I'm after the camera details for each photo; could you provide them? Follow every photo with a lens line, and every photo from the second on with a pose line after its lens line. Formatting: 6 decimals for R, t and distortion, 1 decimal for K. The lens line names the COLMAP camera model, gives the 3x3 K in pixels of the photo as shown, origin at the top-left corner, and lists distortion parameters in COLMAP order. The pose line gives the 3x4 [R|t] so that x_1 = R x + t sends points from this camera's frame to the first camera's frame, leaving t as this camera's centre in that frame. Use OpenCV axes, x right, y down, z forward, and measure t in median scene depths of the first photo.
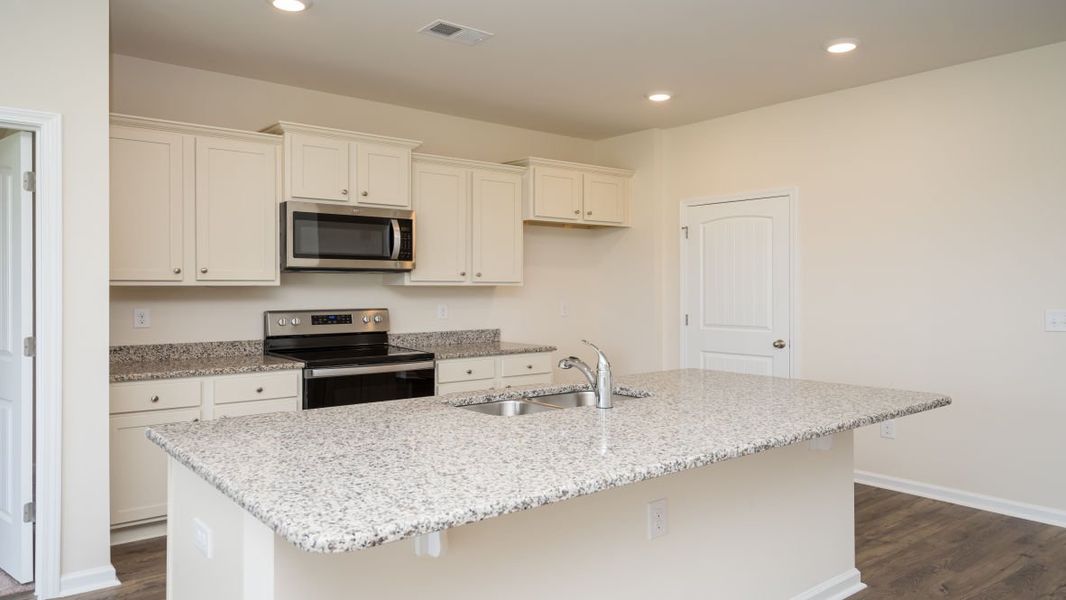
lens RADIAL K [[723.5, 0, 532.7], [0, 723.5, 286.8], [0, 0, 1]] dist [0.006715, 0.001104]
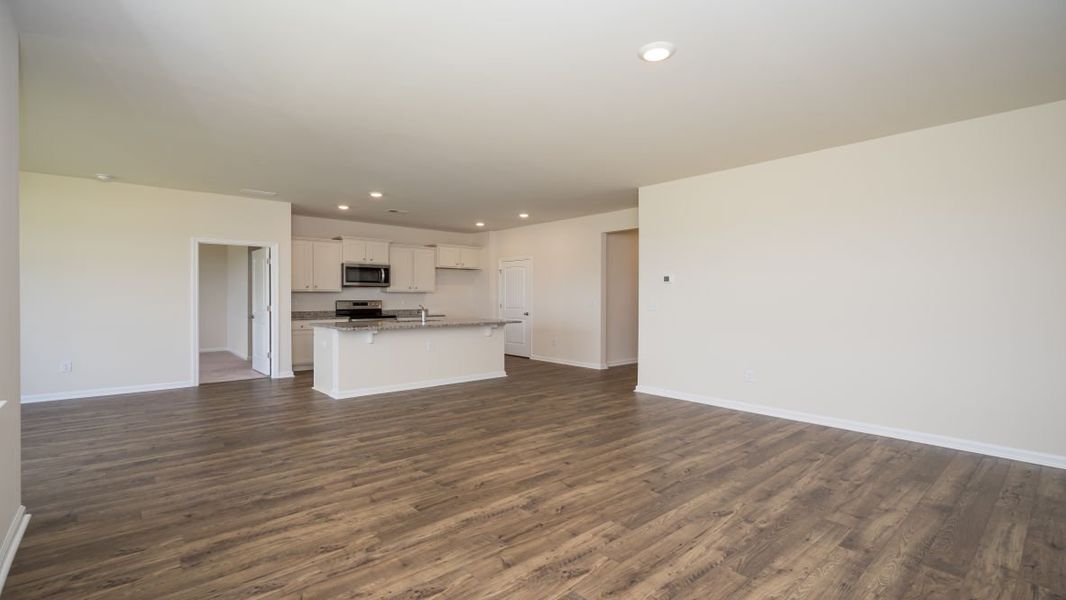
lens RADIAL K [[478.5, 0, 532.6], [0, 478.5, 299.5], [0, 0, 1]] dist [0.000751, 0.000718]
pose [[0.999186, 0.002693, 0.040242, 0.350344], [-0.003052, 0.999956, 0.008863, 0.010993], [-0.040217, -0.008979, 0.999151, -0.977894]]
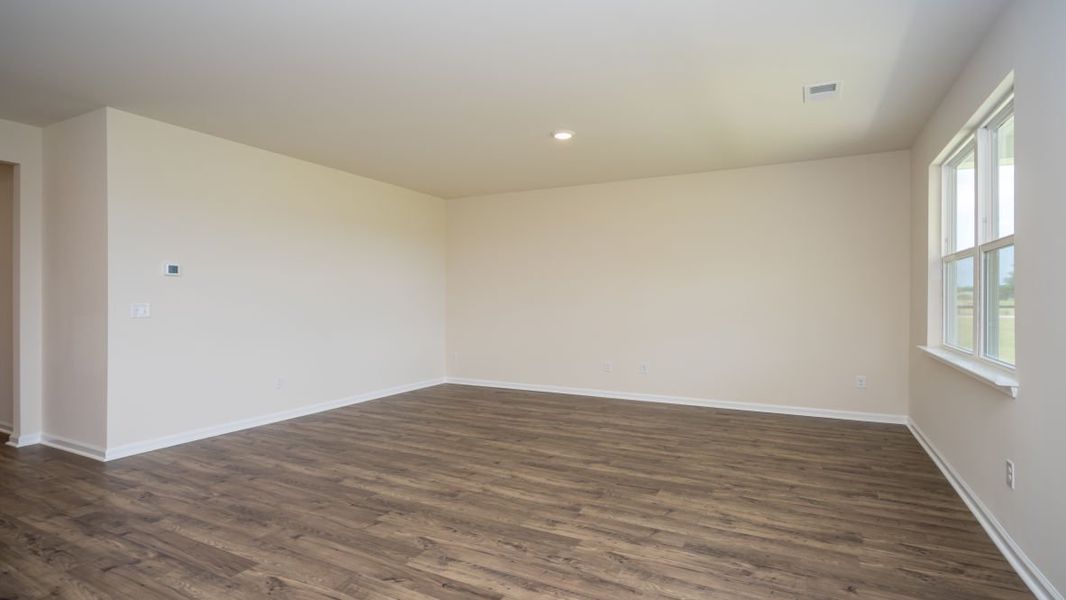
lens RADIAL K [[527.4, 0, 533.0], [0, 527.4, 300.0], [0, 0, 1]] dist [0.005151, 0.000369]
pose [[-0.398720, -0.001066, 0.917072, -0.406110], [-0.004917, 0.999987, -0.000975, 0.018873], [-0.917060, -0.004898, -0.398720, 0.131226]]
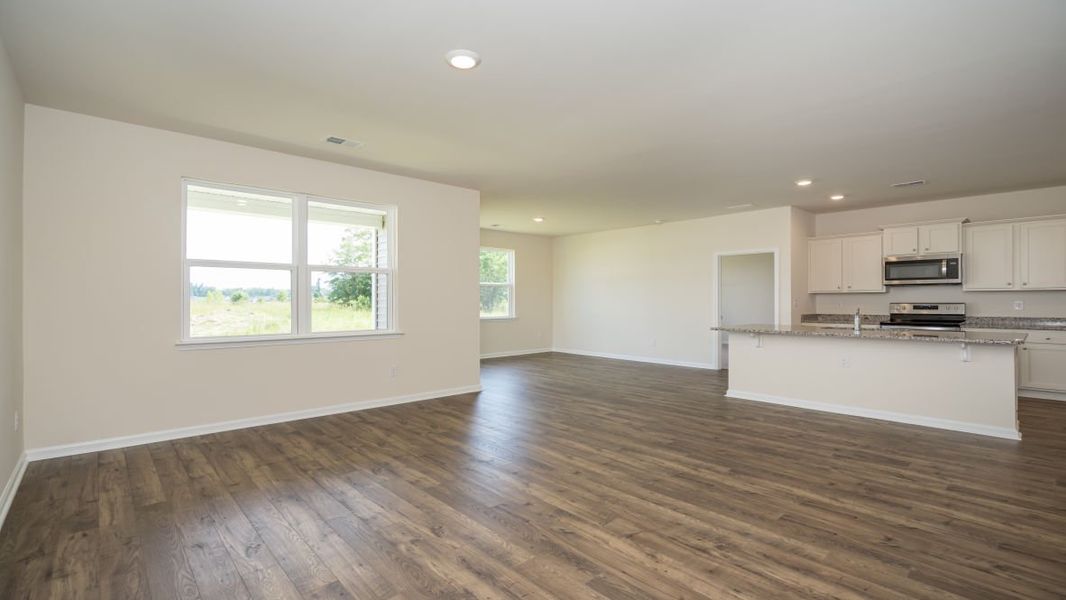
lens RADIAL K [[478.5, 0, 532.6], [0, 478.5, 299.5], [0, 0, 1]] dist [0.000751, 0.000718]
pose [[0.064105, -0.000586, -0.997943, 1.201476], [0.005515, 0.999985, -0.000233, 0.017684], [0.997928, -0.005488, 0.064107, -0.290438]]
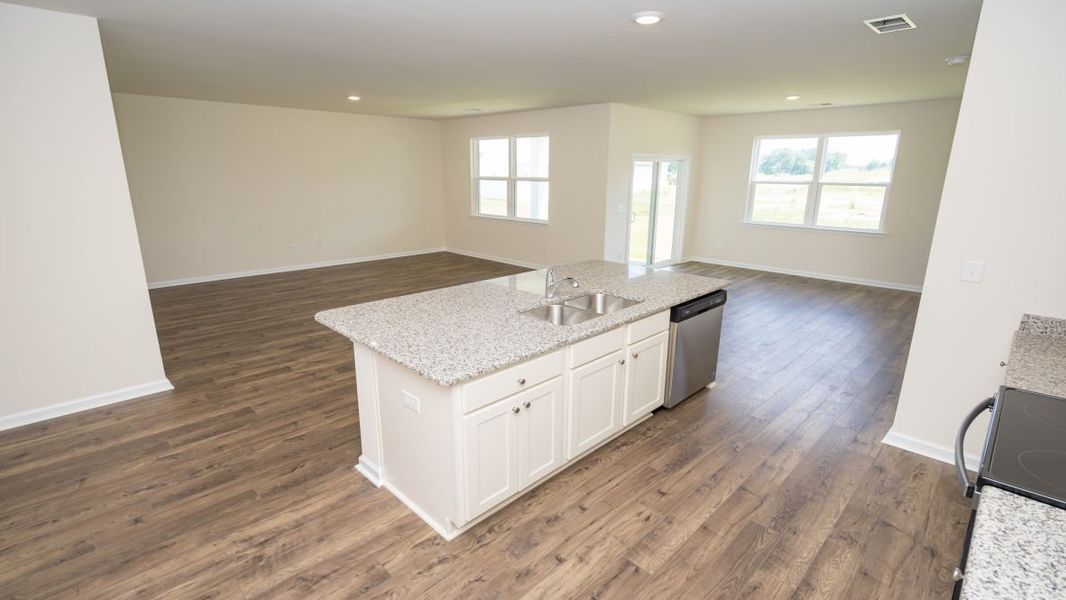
lens RADIAL K [[484.0, 0, 536.2], [0, 484.0, 292.6], [0, 0, 1]] dist [0.000129, -0.000117]
pose [[-0.993573, 0.017652, -0.111805, 0.157506], [-0.009442, 0.971398, 0.237271, -0.083297], [0.112796, 0.236802, -0.964988, 1.311588]]
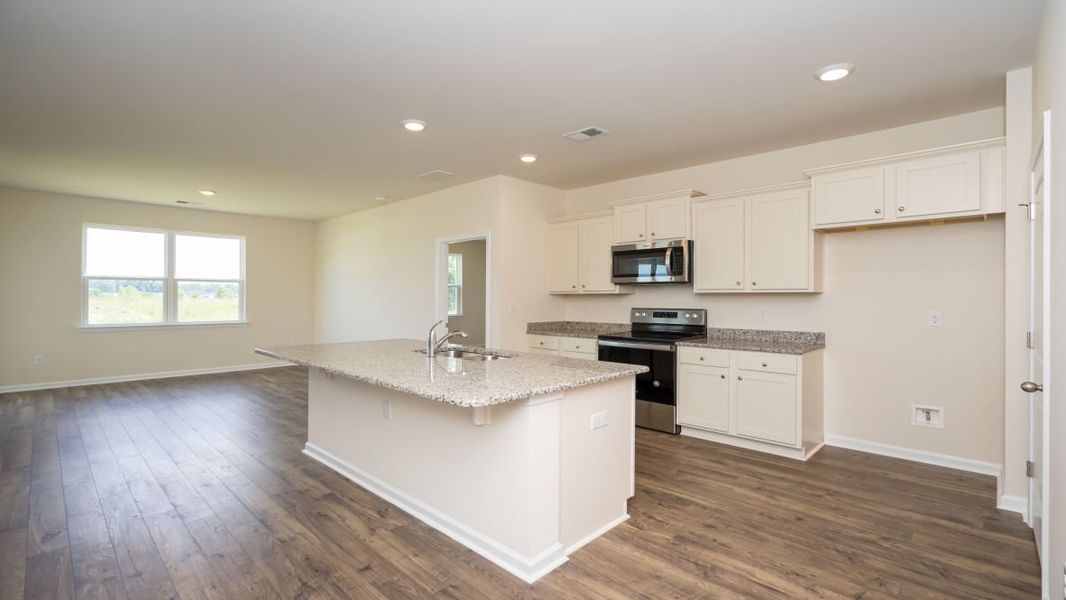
lens RADIAL K [[478.5, 0, 532.6], [0, 478.5, 299.5], [0, 0, 1]] dist [0.000751, 0.000718]
pose [[0.119183, 0.004936, -0.992860, 0.807798], [0.000729, 0.999987, 0.005059, 0.007440], [0.992872, -0.001327, 0.119178, 0.662606]]
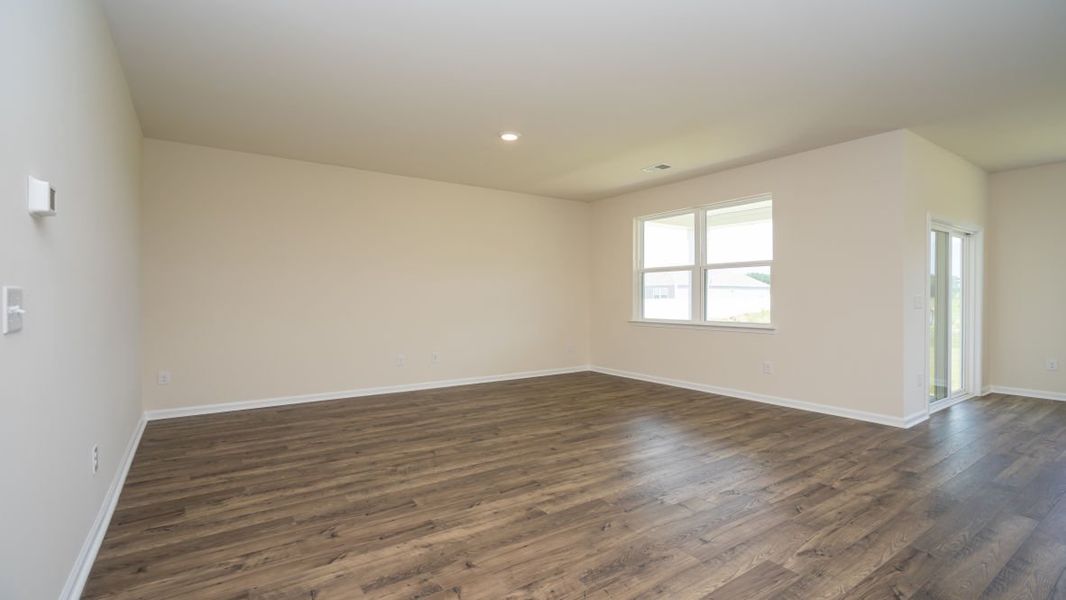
lens RADIAL K [[478.5, 0, 532.6], [0, 478.5, 299.5], [0, 0, 1]] dist [0.000751, 0.000718]
pose [[-0.997507, 0.001406, 0.070558, 0.418817], [0.001162, 0.999993, -0.003502, 0.036213], [-0.070563, -0.003412, -0.997501, 0.668043]]
